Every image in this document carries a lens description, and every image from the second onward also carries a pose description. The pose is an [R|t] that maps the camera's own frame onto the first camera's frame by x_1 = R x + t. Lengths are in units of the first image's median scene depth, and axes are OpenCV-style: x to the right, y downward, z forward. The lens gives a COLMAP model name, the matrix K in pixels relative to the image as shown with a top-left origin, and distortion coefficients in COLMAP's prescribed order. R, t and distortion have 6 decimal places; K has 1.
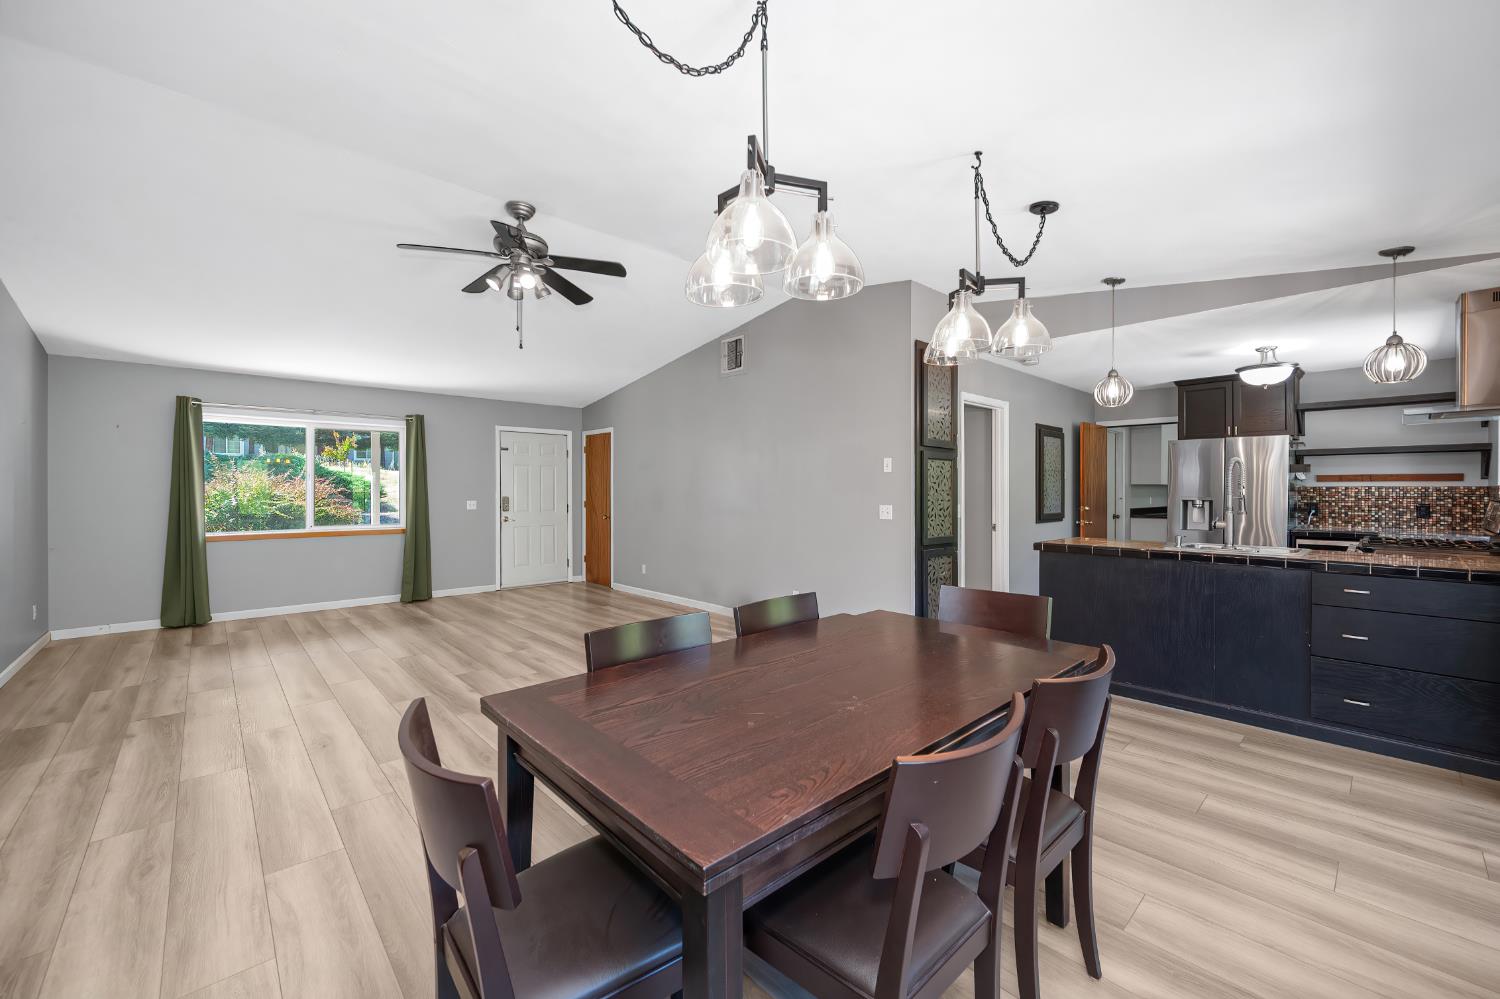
lens RADIAL K [[597.0, 0, 751.2], [0, 597.0, 494.0], [0, 0, 1]] dist [0.001435, 0.000096]
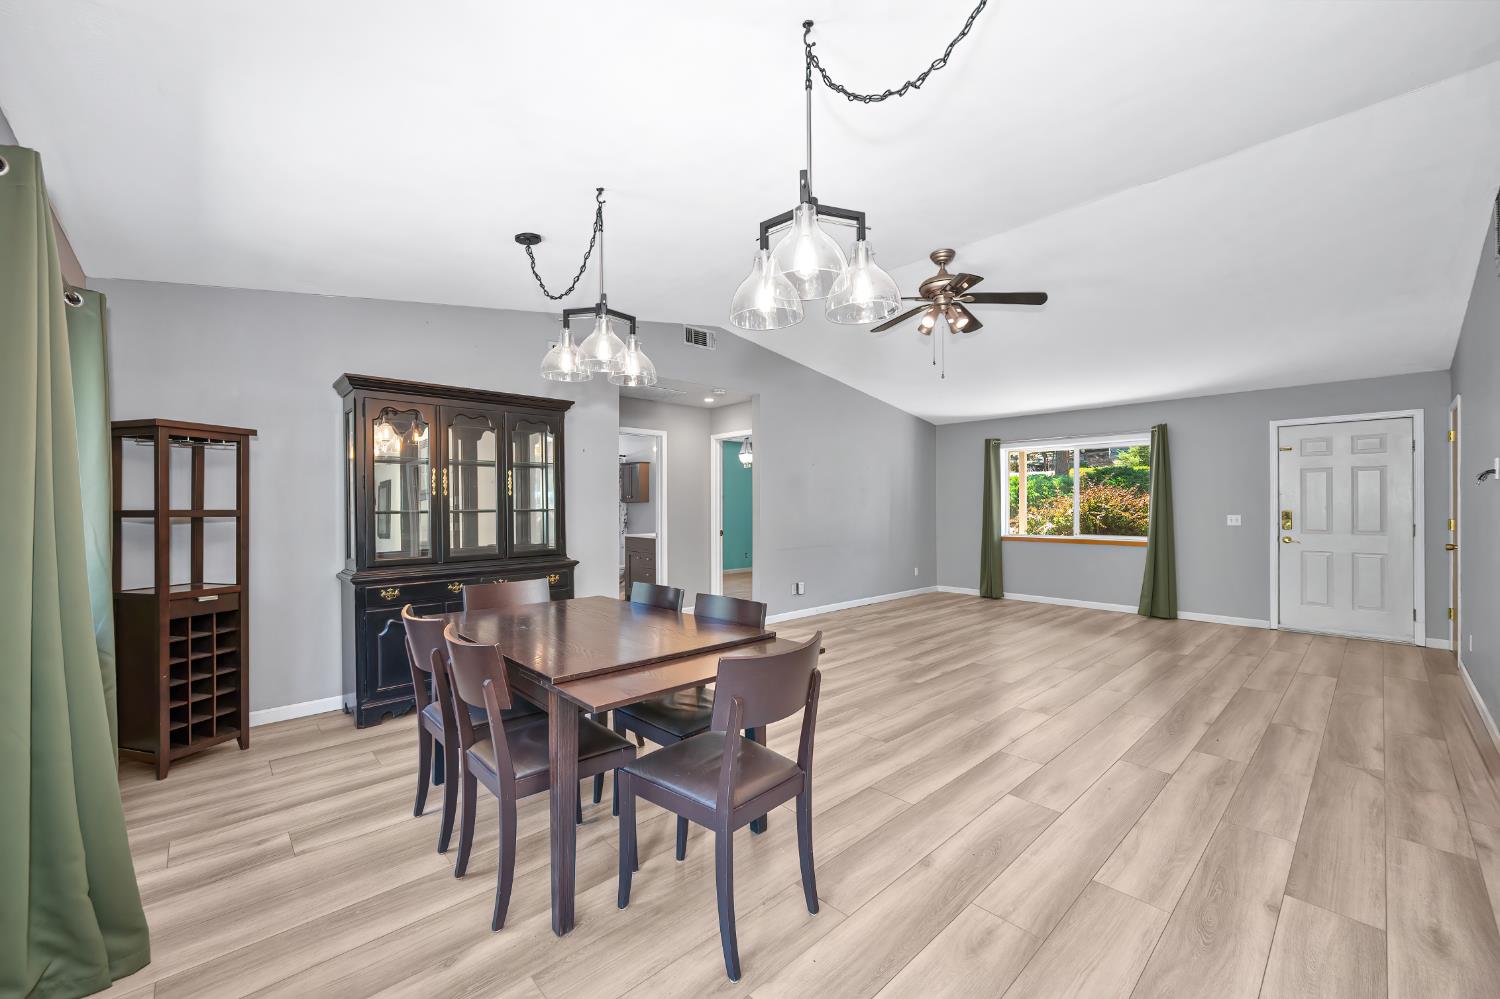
lens RADIAL K [[596.8, 0, 754.9], [0, 596.8, 505.1], [0, 0, 1]] dist [0.000526, 0.000046]
pose [[0.014899, 0.001086, -0.999888, 0.471755], [-0.002315, 0.999997, 0.001052, -0.002496], [0.999886, 0.002299, 0.014902, 0.398665]]
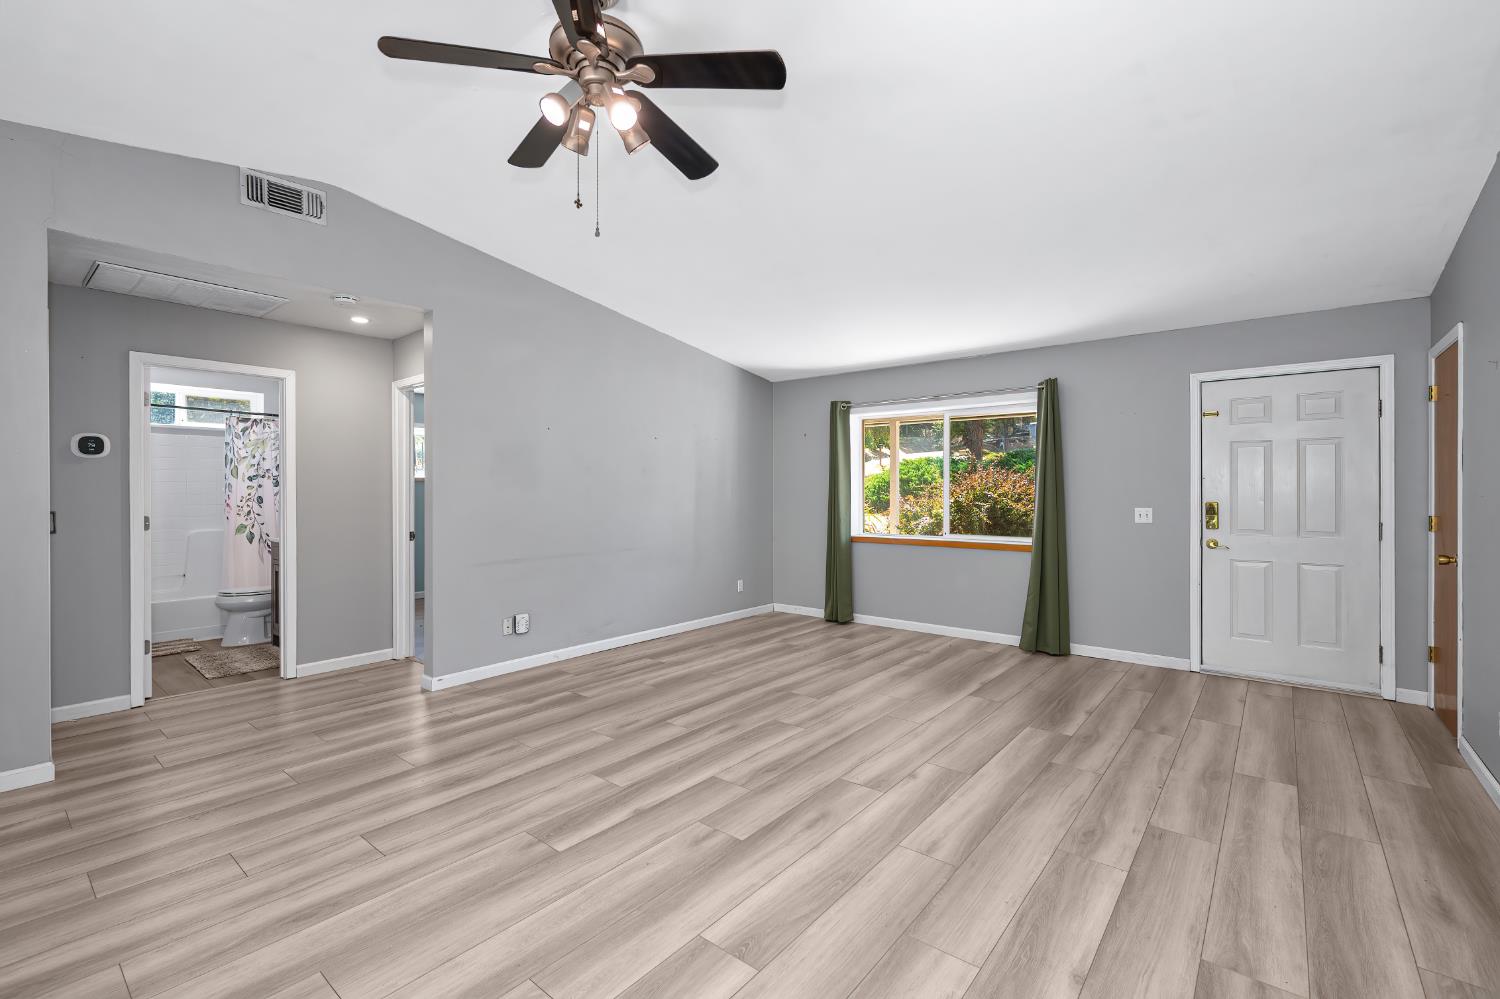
lens RADIAL K [[654.0, 0, 755.1], [0, 654.0, 488.9], [0, 0, 1]] dist [0.000162, 0.000145]
pose [[0.146684, -0.002345, -0.989181, 0.154045], [-0.005191, 0.999982, -0.003140, -0.004716], [0.989170, 0.005595, 0.146669, 0.671631]]
